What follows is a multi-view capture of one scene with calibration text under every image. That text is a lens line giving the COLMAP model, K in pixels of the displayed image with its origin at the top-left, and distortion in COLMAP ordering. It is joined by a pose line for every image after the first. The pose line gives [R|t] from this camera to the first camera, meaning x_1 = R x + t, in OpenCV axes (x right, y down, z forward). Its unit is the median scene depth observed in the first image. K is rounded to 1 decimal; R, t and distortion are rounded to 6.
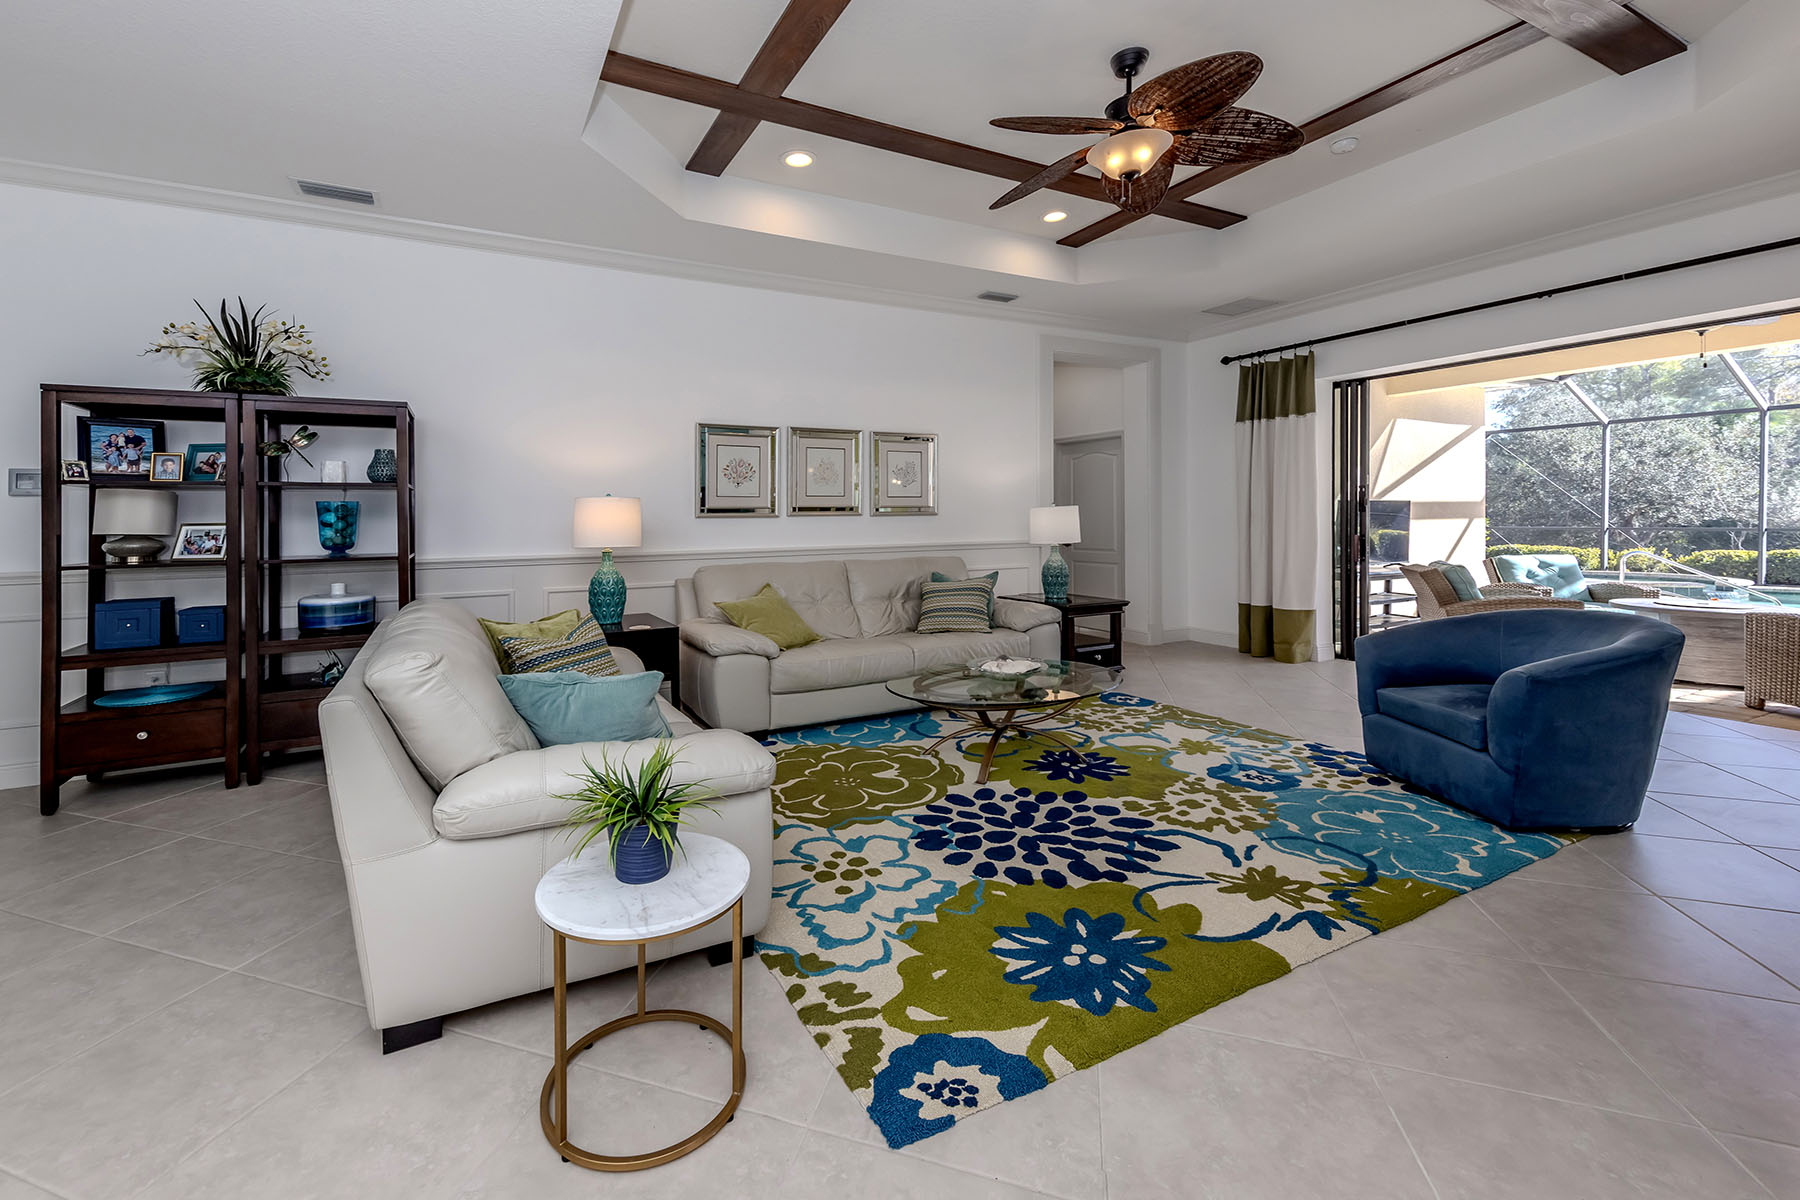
lens RADIAL K [[733.6, 0, 900.4], [0, 733.6, 522.1], [0, 0, 1]] dist [0.002924, 0.000184]
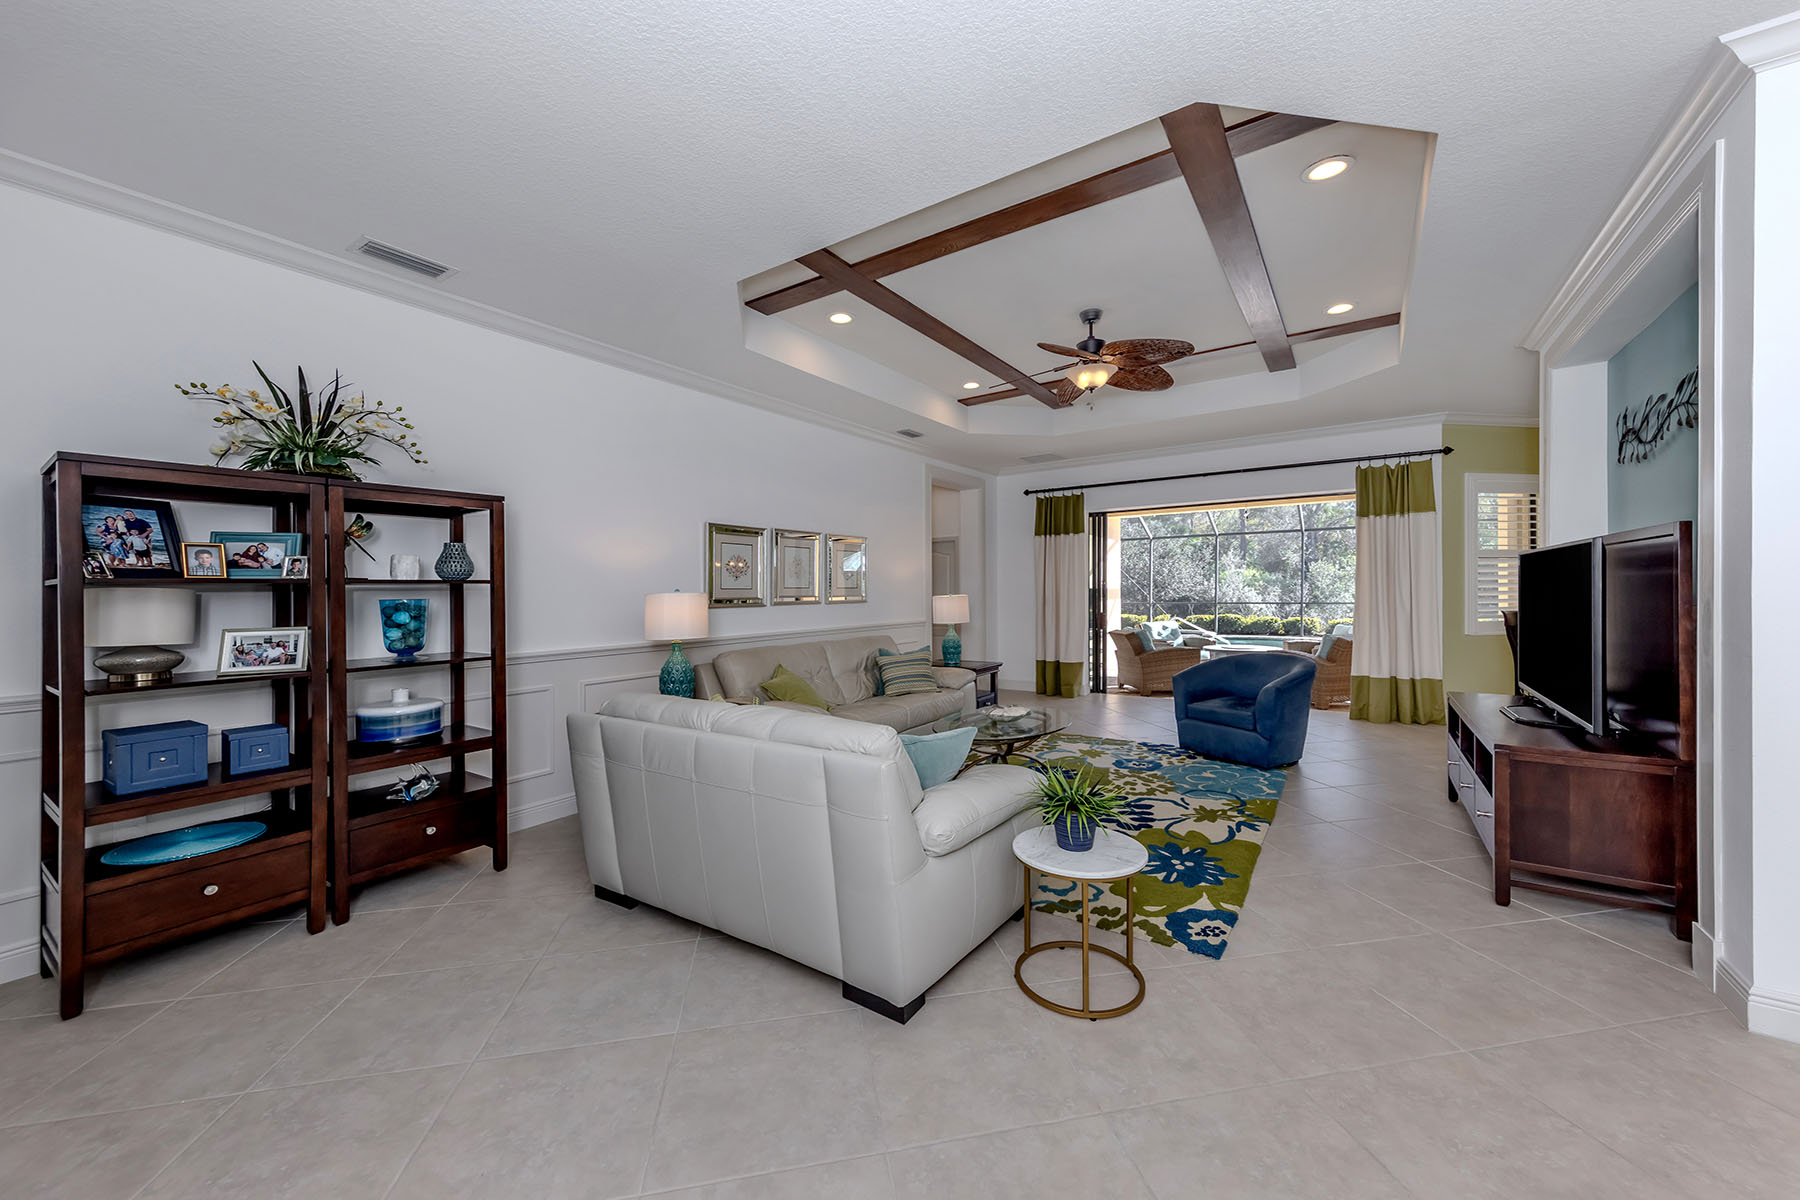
lens RADIAL K [[672.4, 0, 900.0], [0, 672.4, 600.0], [0, 0, 1]] dist [0.000818, 0.000052]
pose [[0.865867, -0.008096, 0.500209, -0.659274], [0.005132, 0.999960, 0.007302, -0.030714], [-0.500248, -0.003755, 0.865874, -0.027805]]
